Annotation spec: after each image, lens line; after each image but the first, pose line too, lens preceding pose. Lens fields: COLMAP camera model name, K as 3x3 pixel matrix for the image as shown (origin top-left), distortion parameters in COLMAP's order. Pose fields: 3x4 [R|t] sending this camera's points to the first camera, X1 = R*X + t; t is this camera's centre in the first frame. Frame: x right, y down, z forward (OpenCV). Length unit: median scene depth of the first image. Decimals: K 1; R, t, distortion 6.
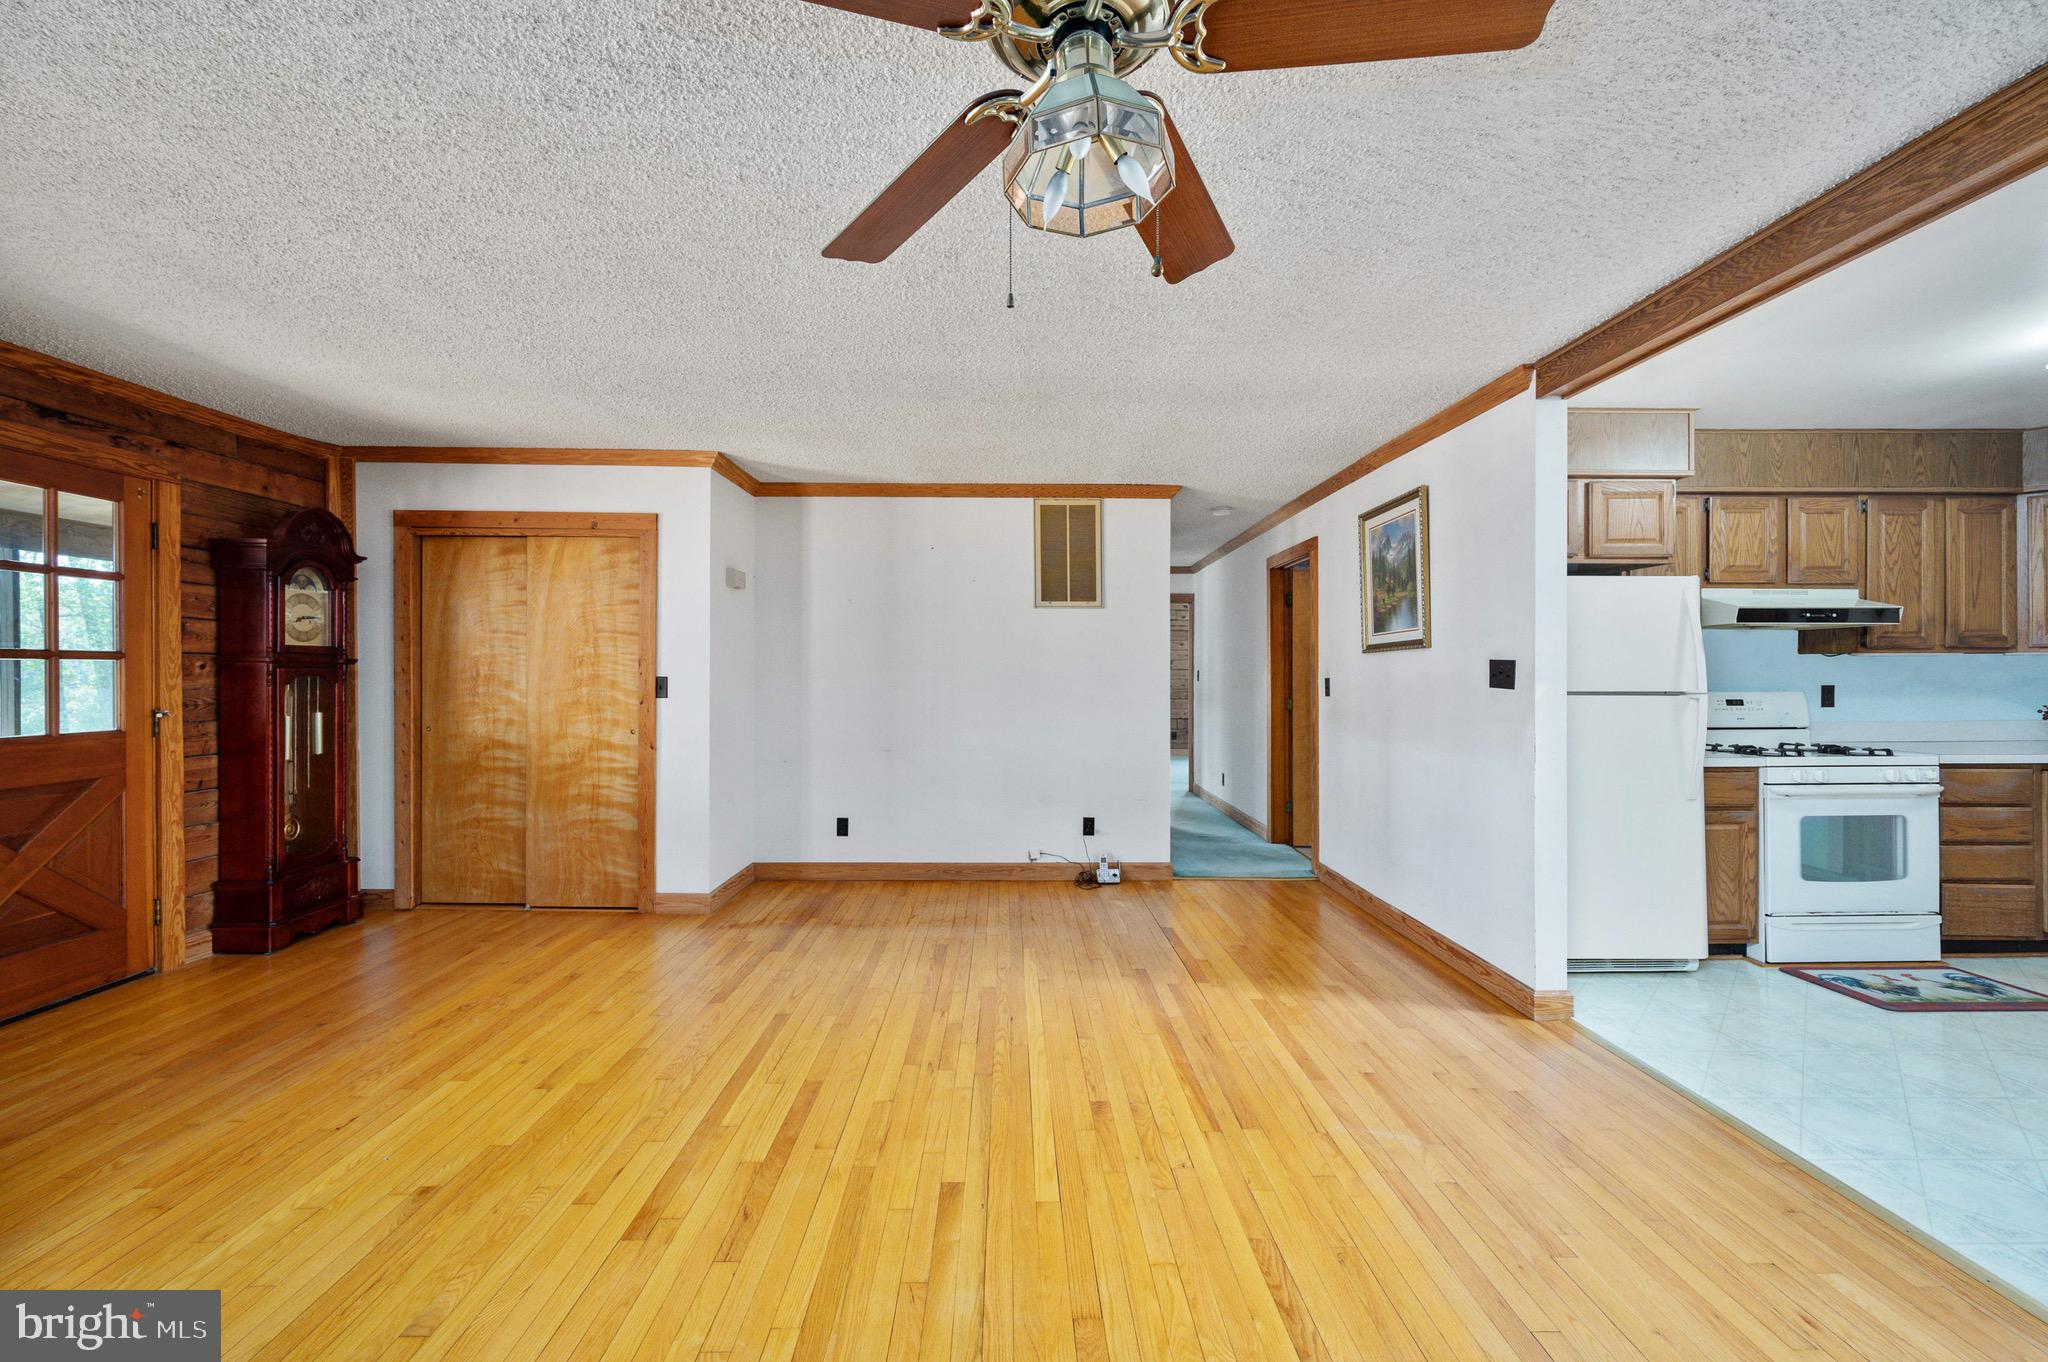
lens RADIAL K [[810.4, 0, 1022.1], [0, 810.4, 669.8], [0, 0, 1]] dist [-0.001514, -0.000184]
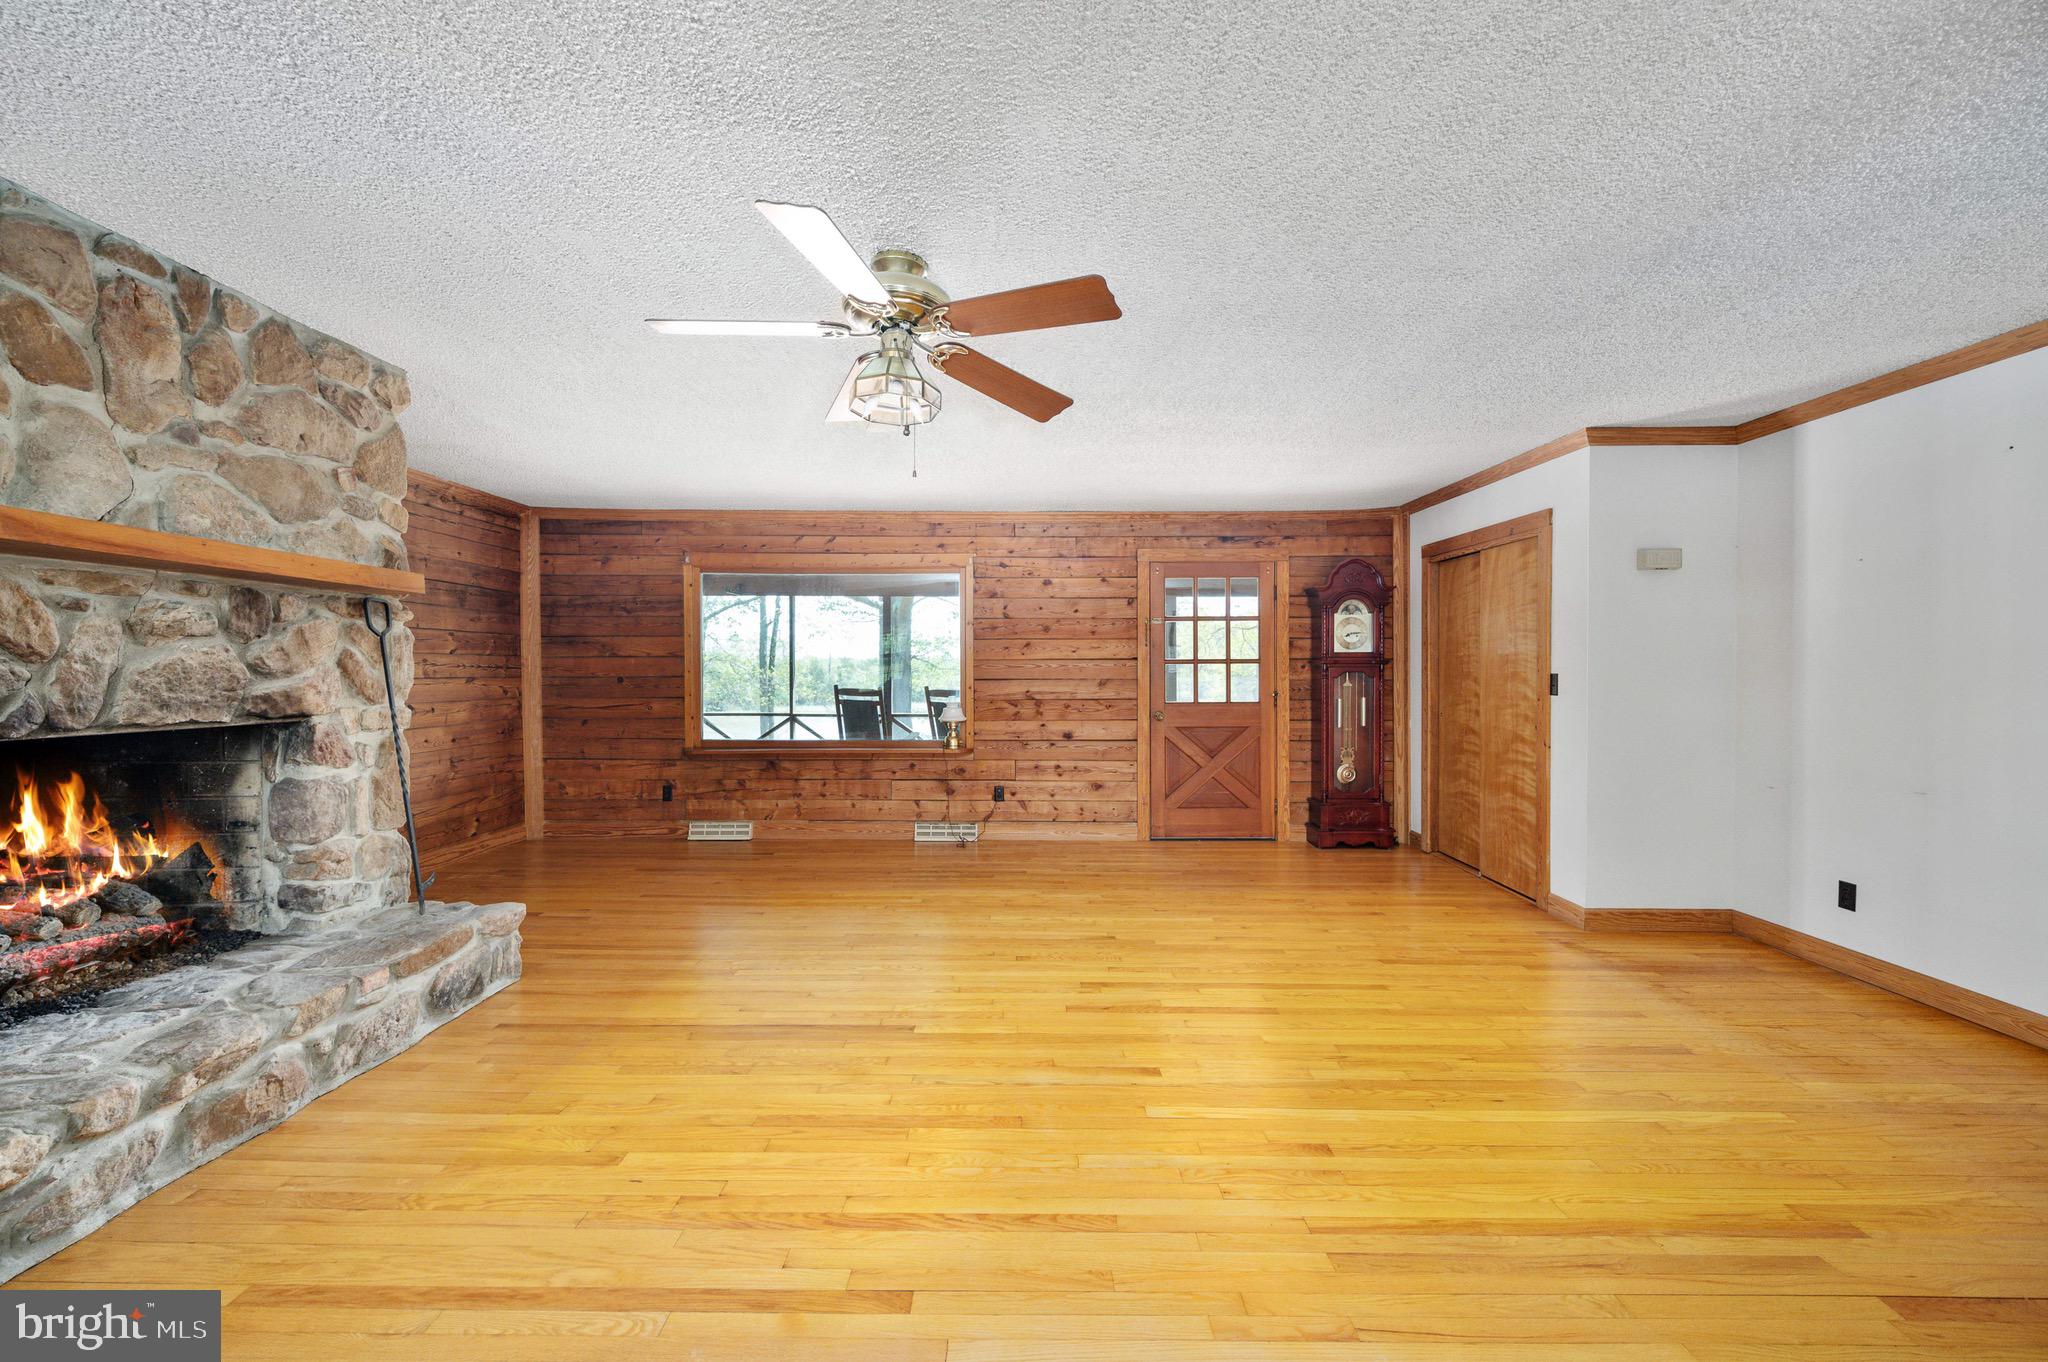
lens RADIAL K [[807.8, 0, 1019.5], [0, 807.8, 676.8], [0, 0, 1]] dist [-0.001510, -0.000157]
pose [[-0.023398, 0.006258, -0.999707, 0.637975], [0.005530, 0.999966, 0.006130, 0.003114], [0.999711, -0.005385, -0.023431, 0.439856]]
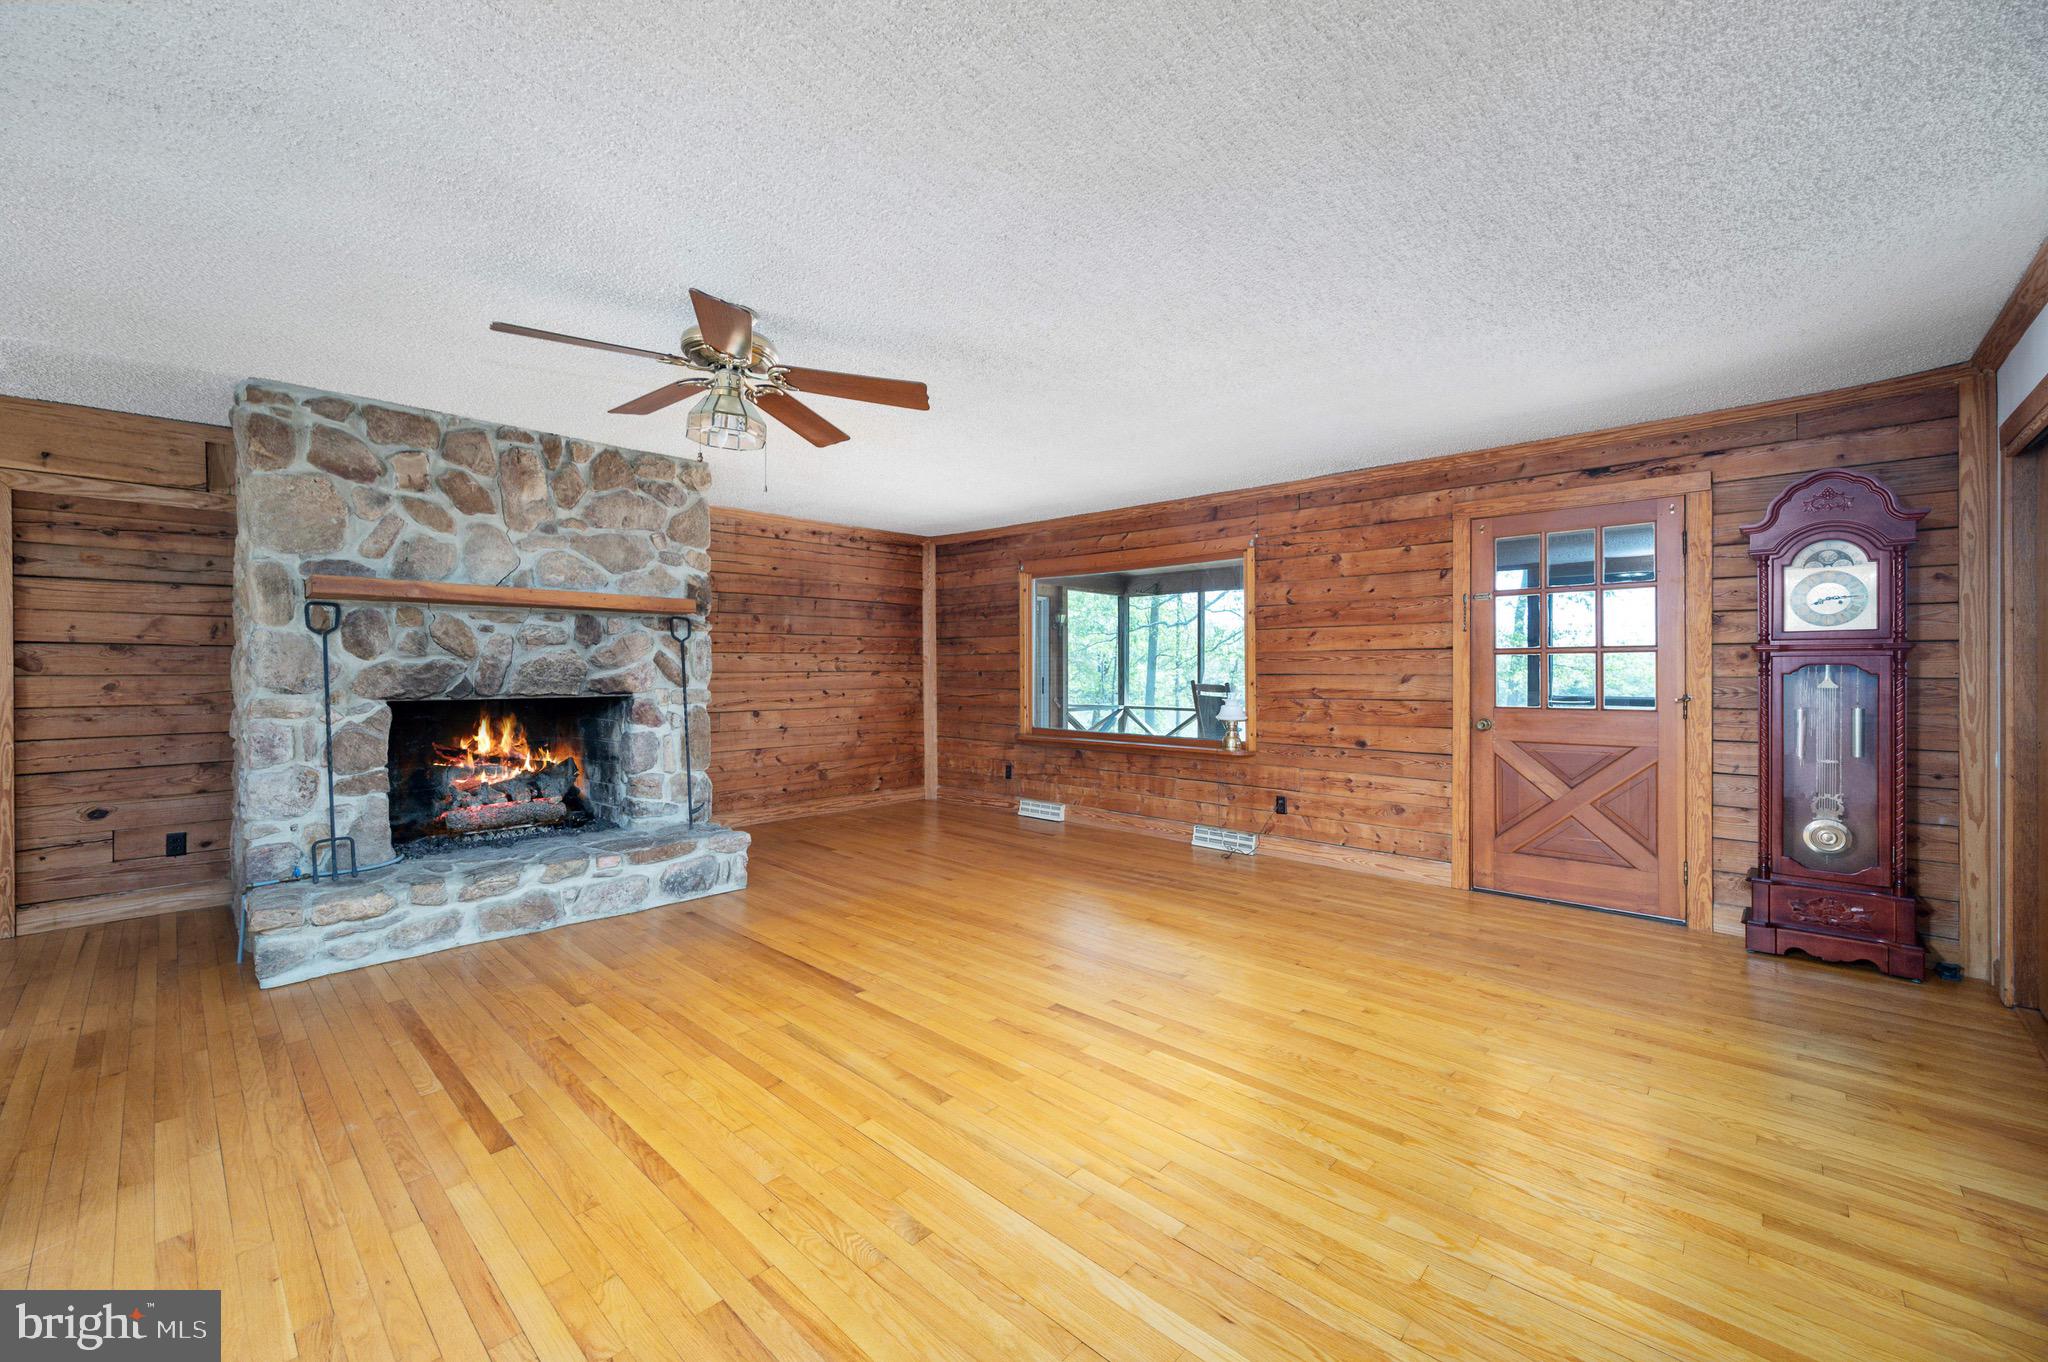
lens RADIAL K [[810.4, 0, 1022.1], [0, 810.4, 669.8], [0, 0, 1]] dist [-0.001514, -0.000184]
pose [[-0.694224, 0.000071, -0.719759, 0.362291], [0.003734, 0.999987, -0.003503, 0.012812], [0.719750, -0.005119, -0.694215, 1.018687]]
